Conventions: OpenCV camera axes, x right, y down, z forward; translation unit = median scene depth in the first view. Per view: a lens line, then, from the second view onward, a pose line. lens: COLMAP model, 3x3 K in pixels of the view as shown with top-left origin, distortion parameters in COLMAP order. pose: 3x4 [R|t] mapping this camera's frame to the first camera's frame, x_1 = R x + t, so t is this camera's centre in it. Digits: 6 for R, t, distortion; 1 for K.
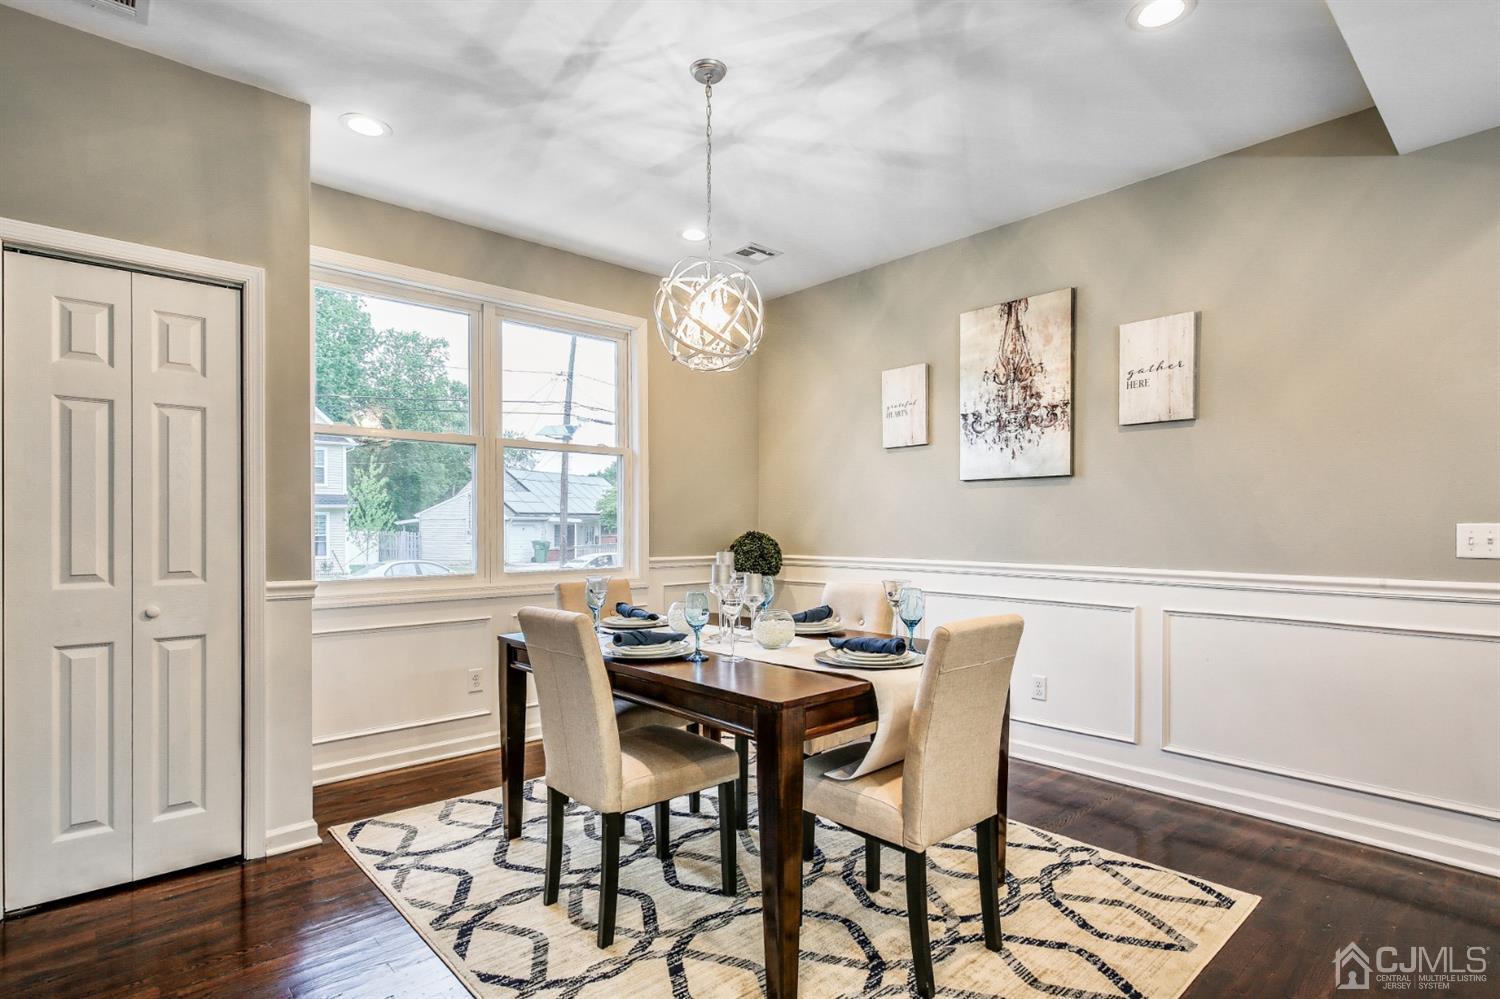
lens RADIAL K [[737.8, 0, 771.0], [0, 737.8, 525.7], [0, 0, 1]] dist [0.002948, -0.000053]
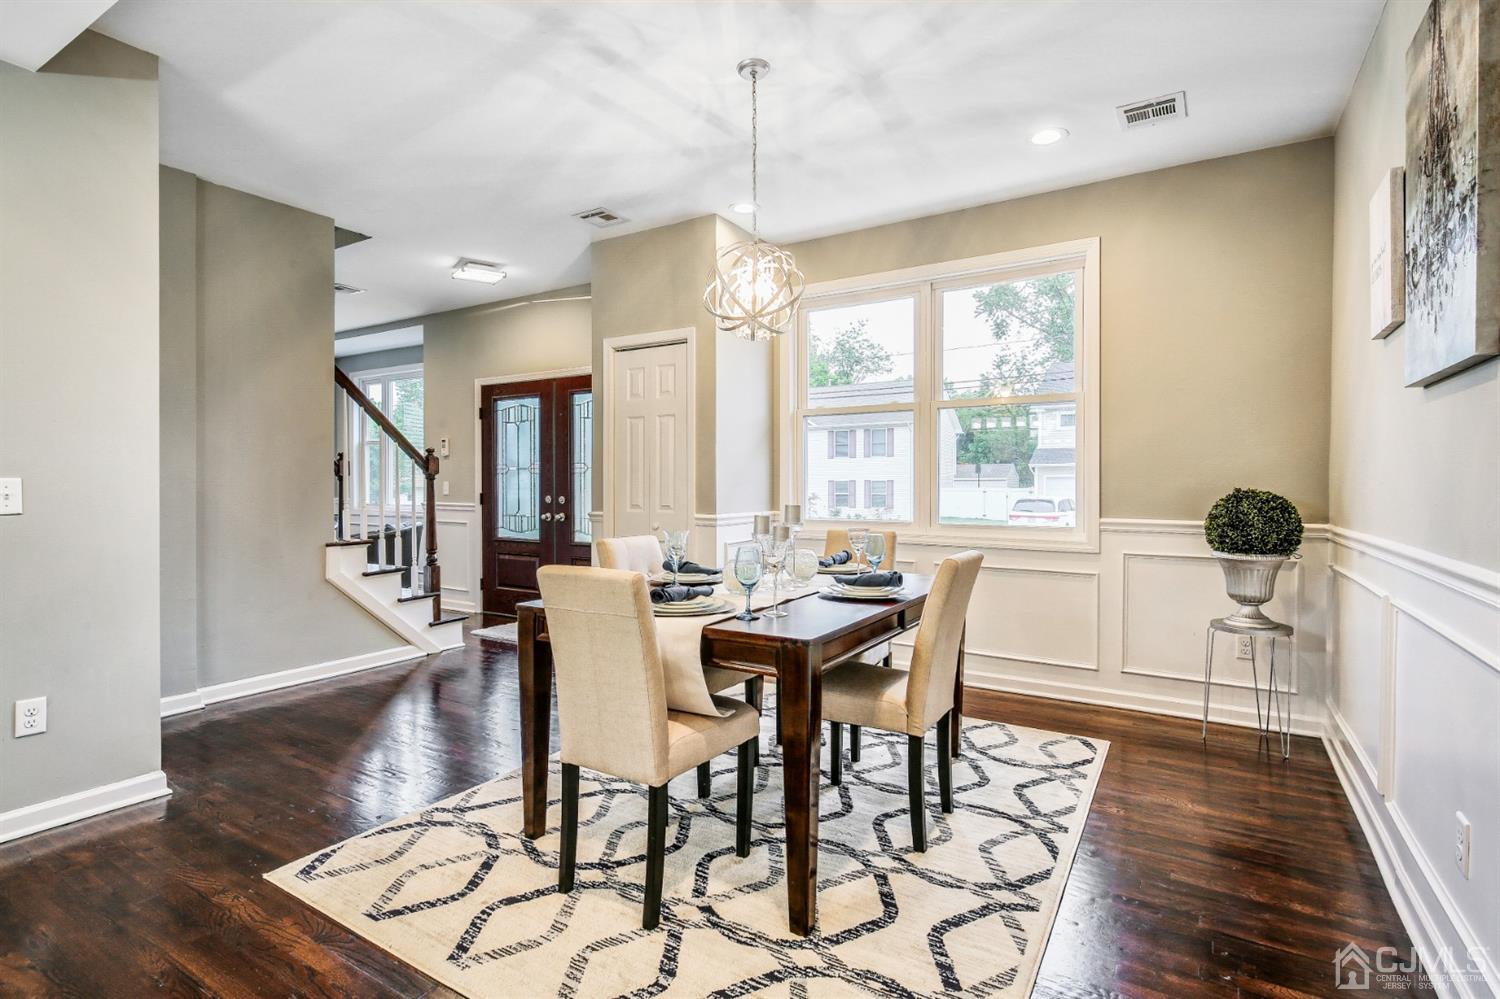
lens RADIAL K [[737.8, 0, 743.5], [0, 737.8, 488.0], [0, 0, 1]] dist [0.002948, -0.000053]
pose [[0.266090, 0.005243, -0.963934, 0.858888], [0.000690, 0.999984, 0.005630, 0.006818], [0.963948, -0.002164, 0.266082, 0.600773]]
